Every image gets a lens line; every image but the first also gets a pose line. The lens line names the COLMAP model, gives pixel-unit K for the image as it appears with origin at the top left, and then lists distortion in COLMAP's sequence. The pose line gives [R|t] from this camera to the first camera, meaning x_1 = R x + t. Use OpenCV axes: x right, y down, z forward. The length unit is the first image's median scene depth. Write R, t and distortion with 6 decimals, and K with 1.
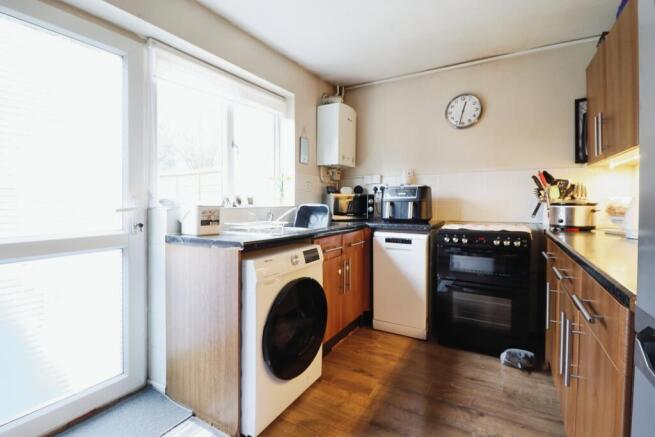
lens RADIAL K [[301.1, 0, 327.1], [0, 301.1, 202.8], [0, 0, 1]] dist [-0.040662, -0.000445]
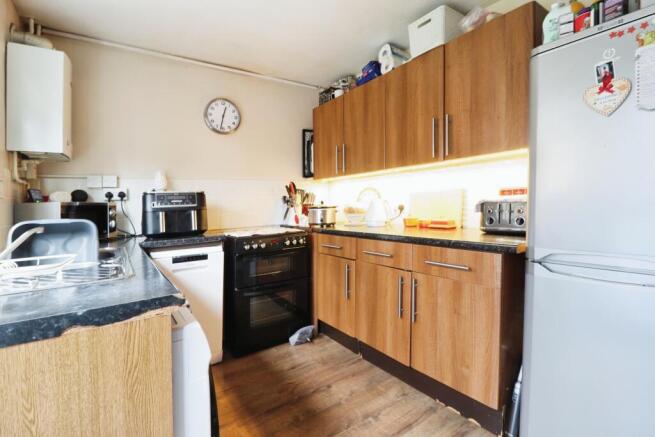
lens RADIAL K [[301.0, 0, 327.5], [0, 301.0, 218.5], [0, 0, 1]] dist [-0.003256, -0.015353]
pose [[0.407195, -0.054641, 0.911705, -0.357685], [0.038648, 0.998346, 0.042573, -0.001974], [-0.912523, 0.017900, 0.408633, 0.326799]]
